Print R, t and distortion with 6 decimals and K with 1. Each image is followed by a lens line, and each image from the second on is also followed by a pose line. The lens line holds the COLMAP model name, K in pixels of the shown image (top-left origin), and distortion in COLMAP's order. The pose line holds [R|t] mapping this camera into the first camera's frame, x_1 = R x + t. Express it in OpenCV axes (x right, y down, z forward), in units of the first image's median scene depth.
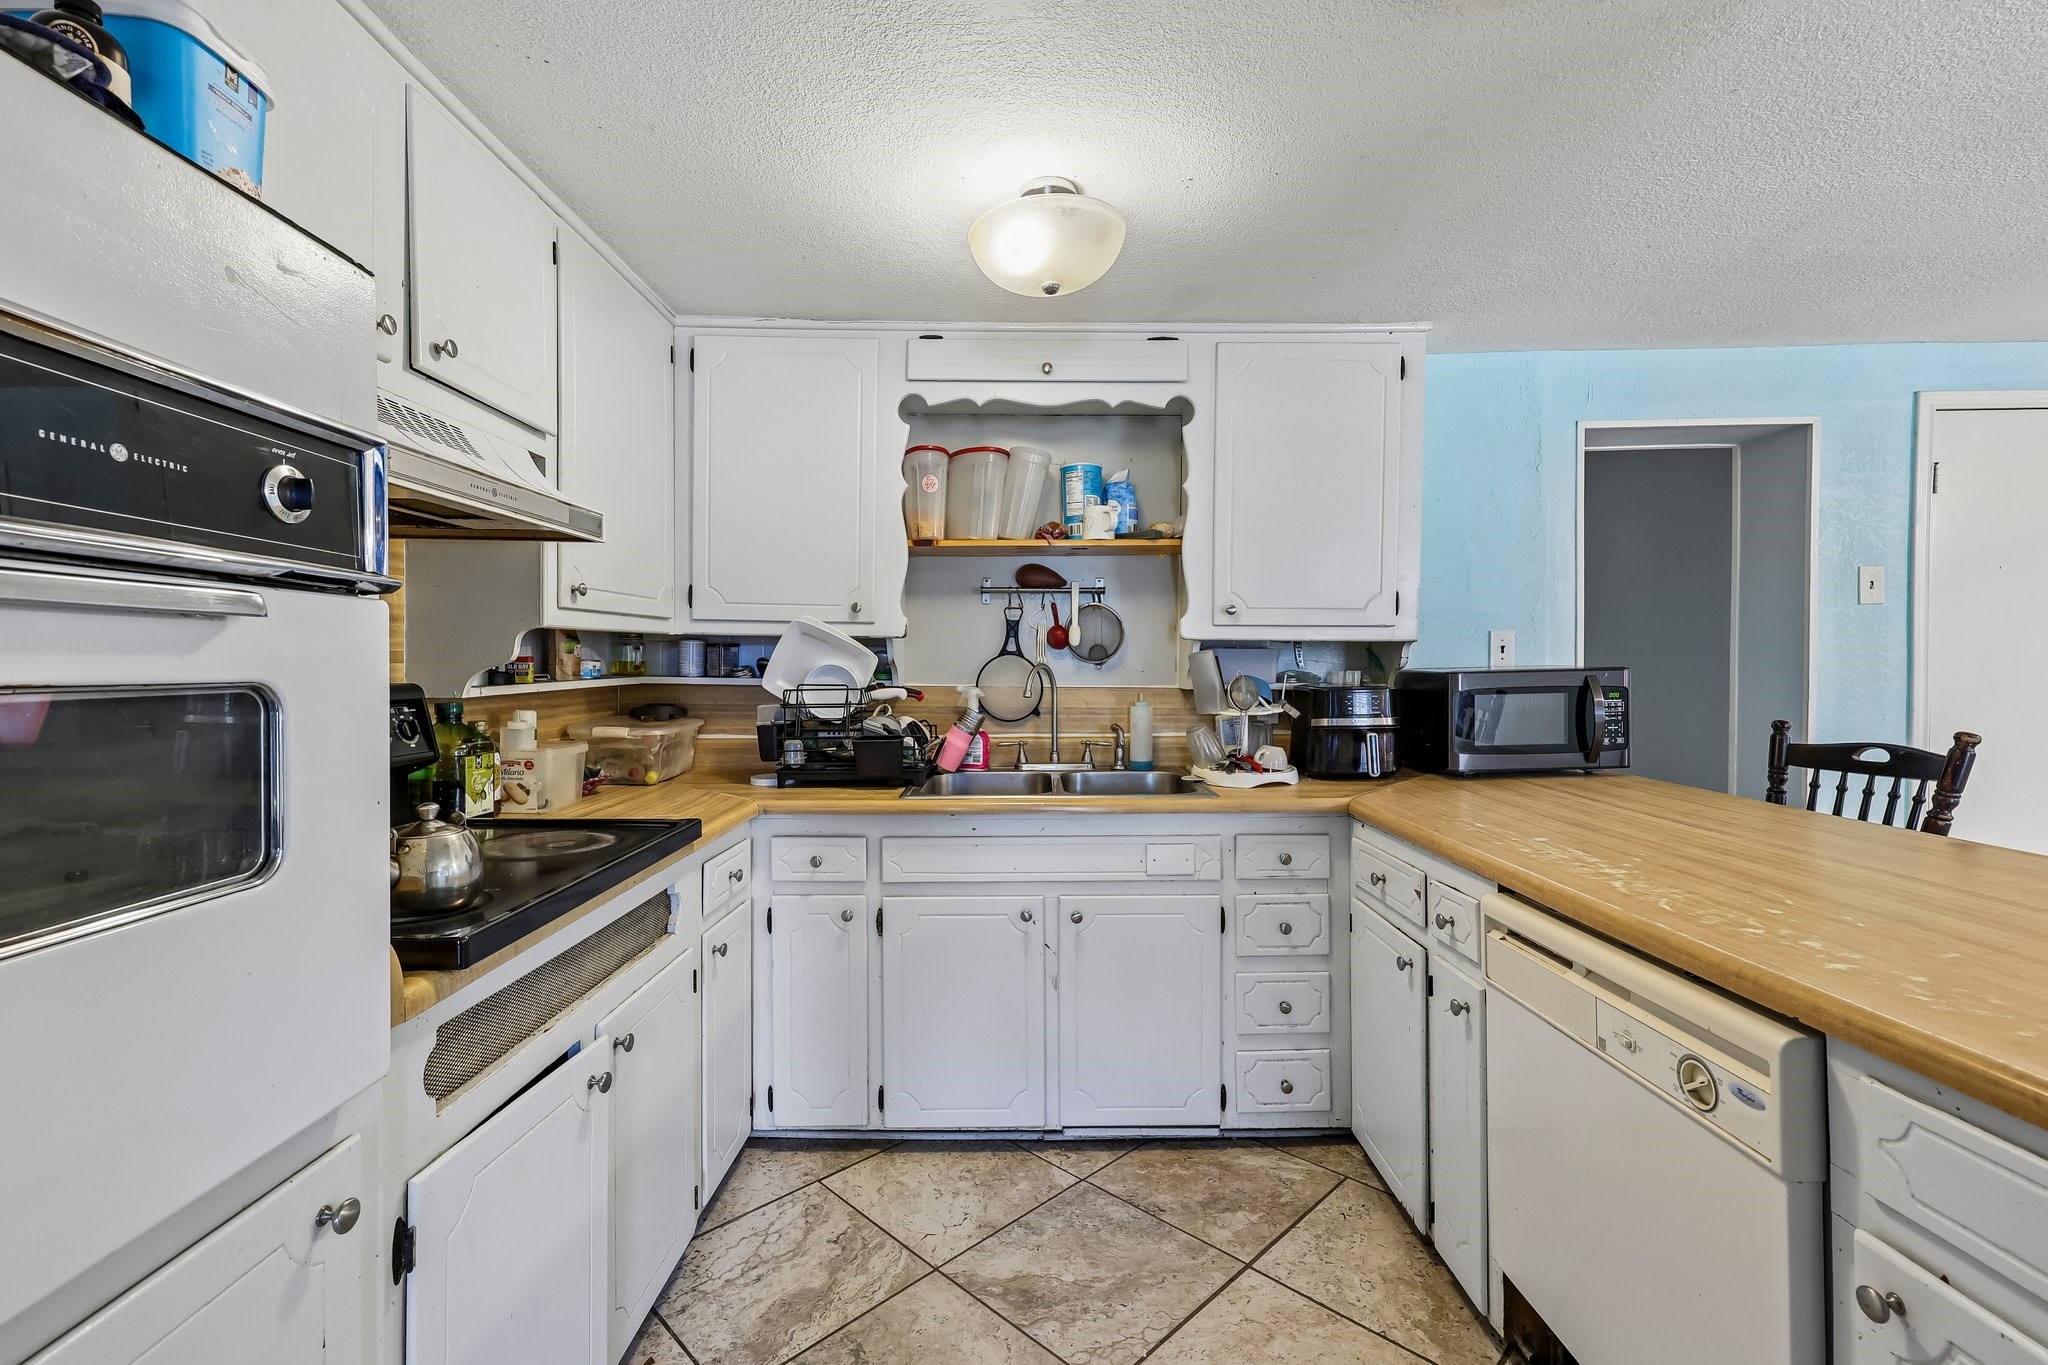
lens RADIAL K [[868.2, 0, 1031.7], [0, 868.2, 681.7], [0, 0, 1]] dist [0.002351, 0.000222]
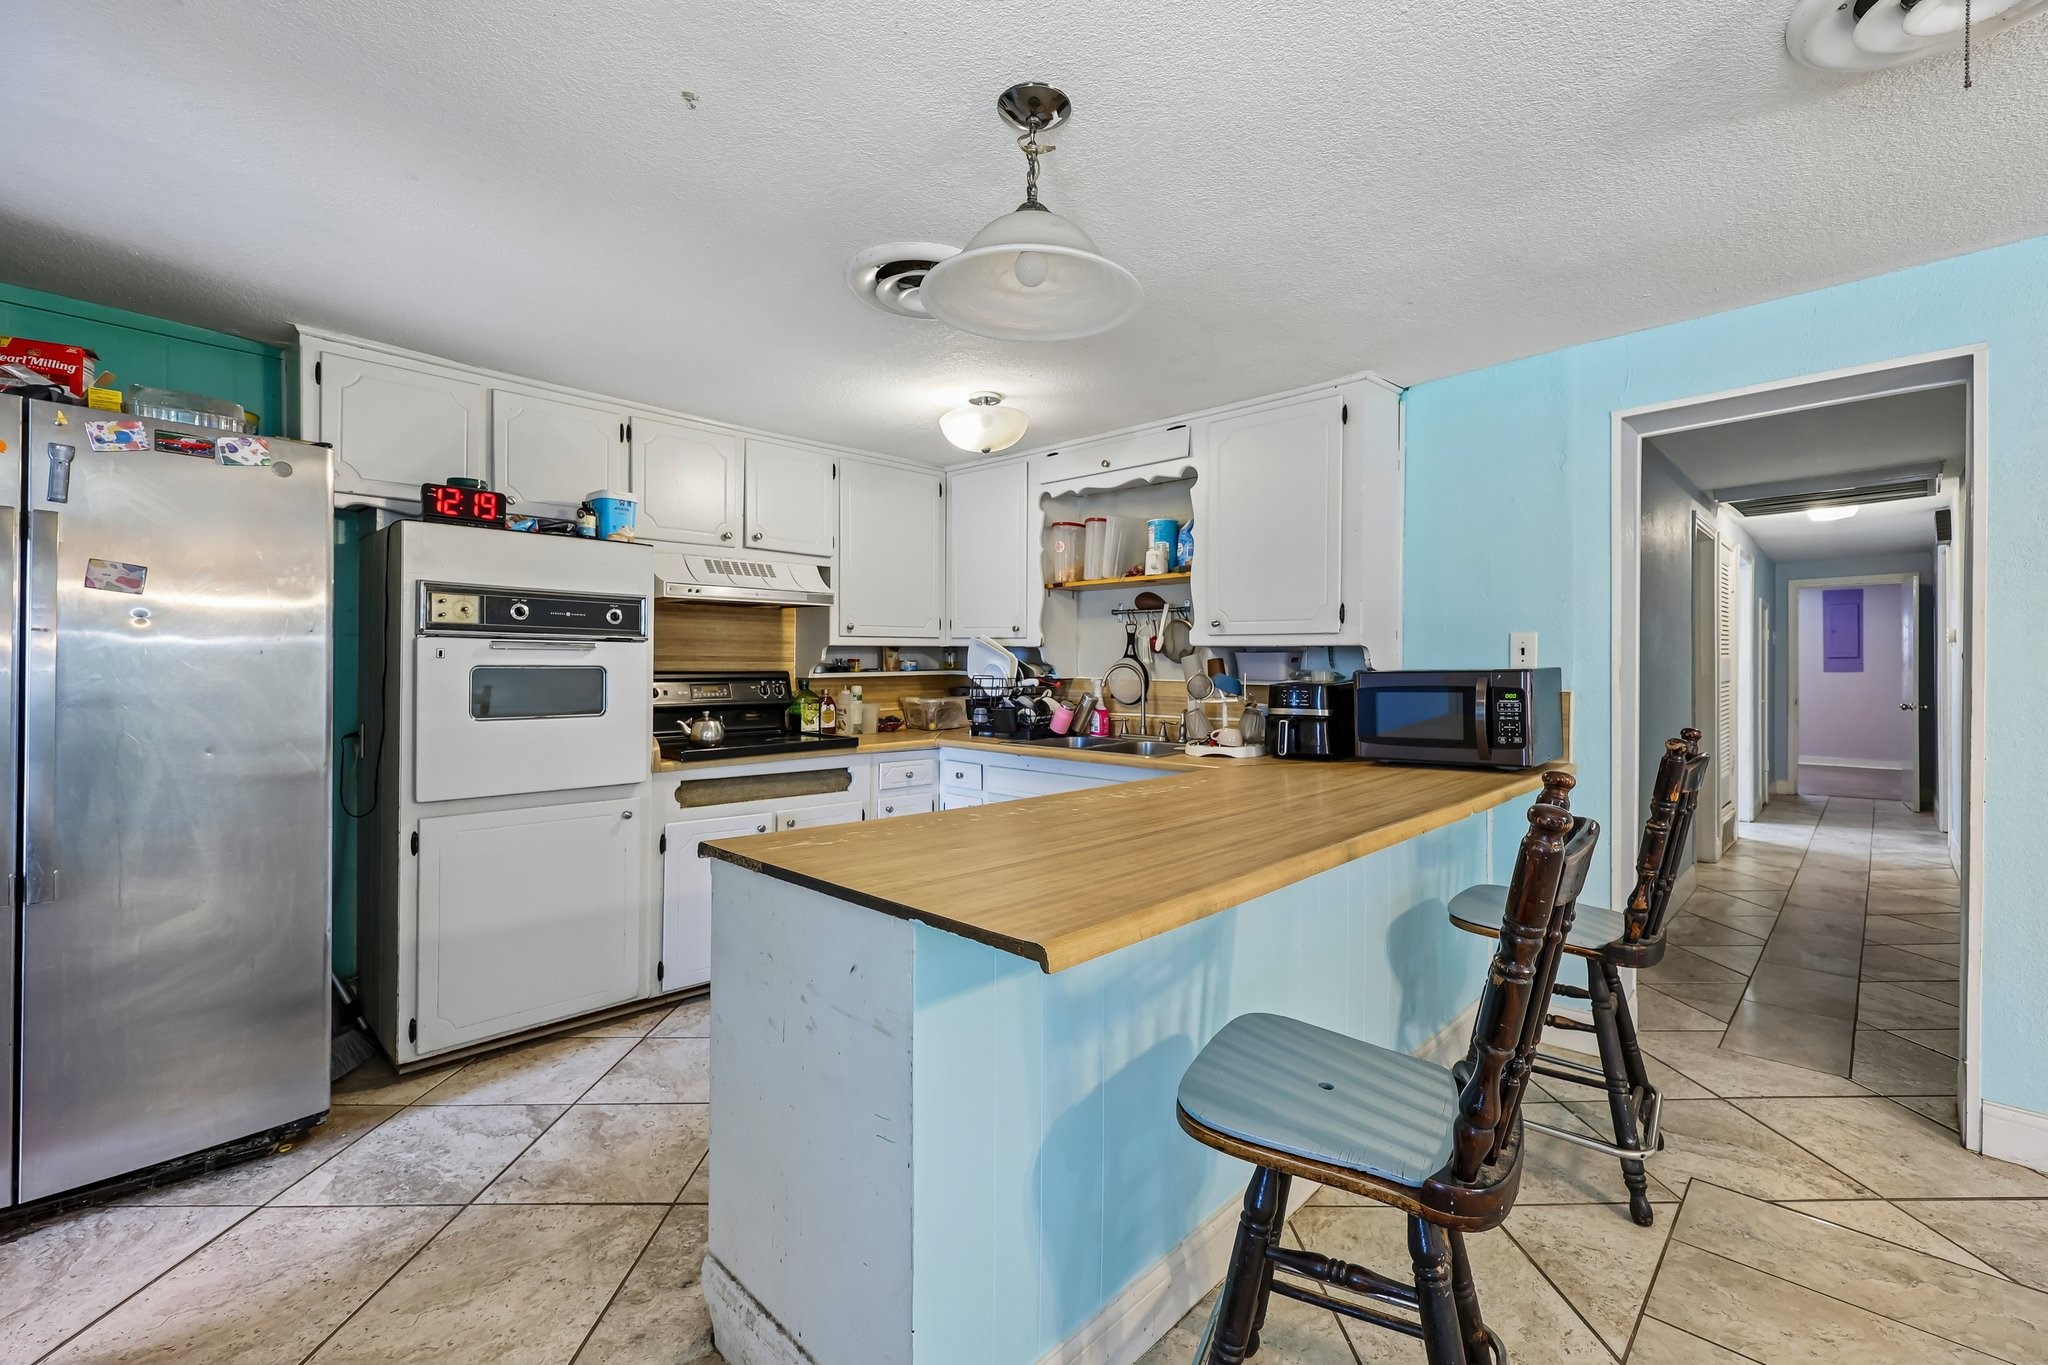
lens RADIAL K [[868.2, 0, 1035.5], [0, 868.2, 668.1], [0, 0, 1]] dist [0.002351, 0.000222]
pose [[0.716759, 0.007489, -0.697281, 1.015926], [-0.018760, 0.999787, -0.008547, 0.001879], [0.697068, 0.019207, 0.716747, -0.141012]]
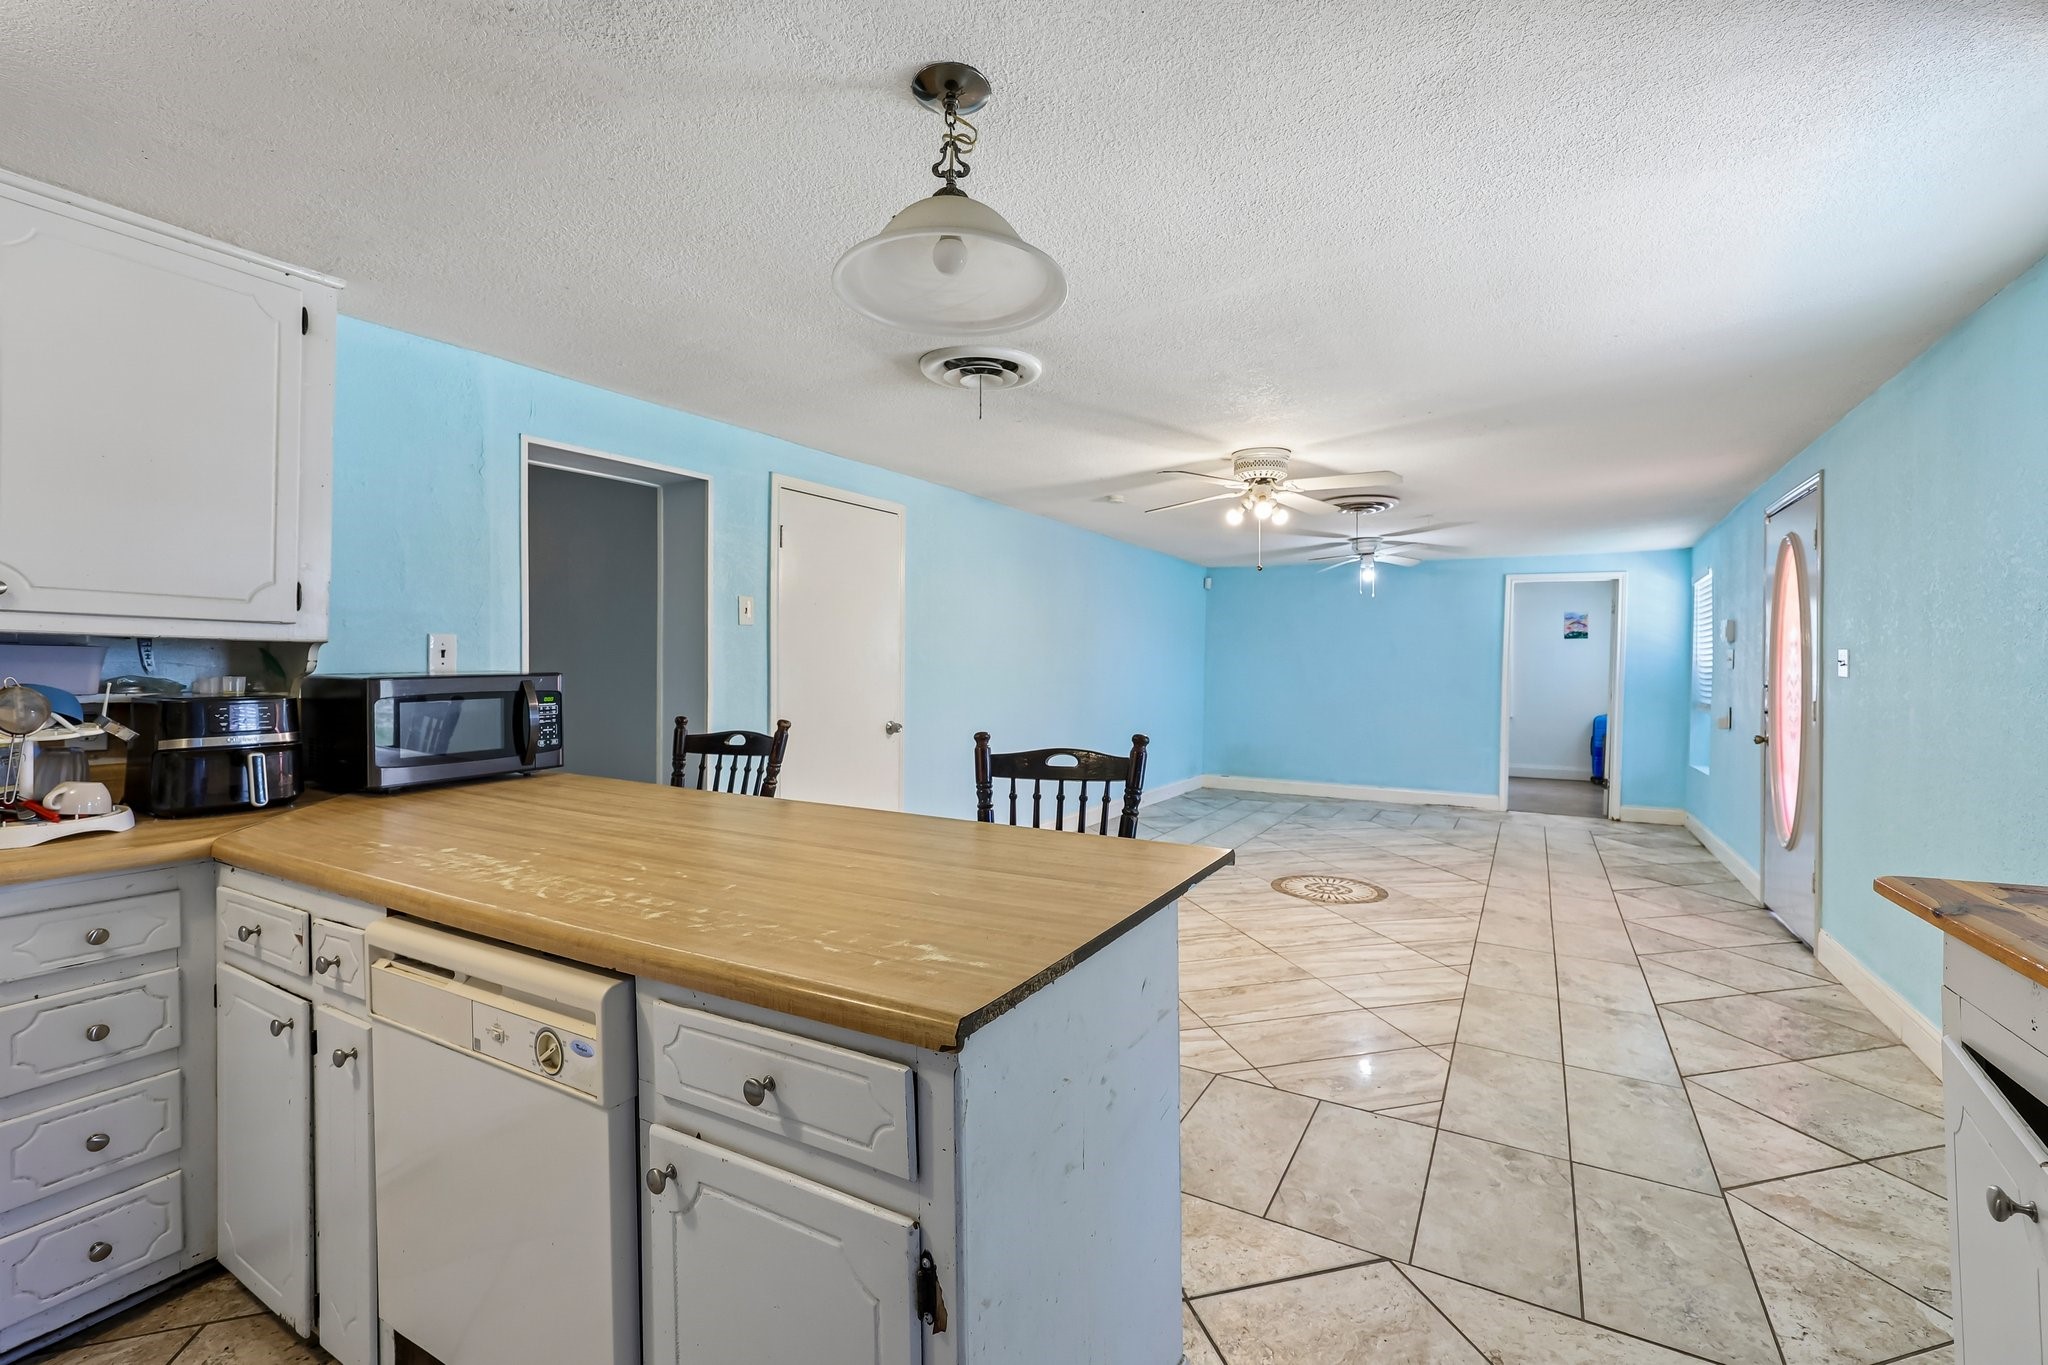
lens RADIAL K [[868.2, 0, 1021.6], [0, 868.2, 674.9], [0, 0, 1]] dist [0.002351, 0.000222]
pose [[0.508836, -0.000688, 0.860863, 0.053975], [0.012449, 0.999901, -0.006559, -0.000118], [-0.860774, 0.014054, 0.508794, -0.035283]]
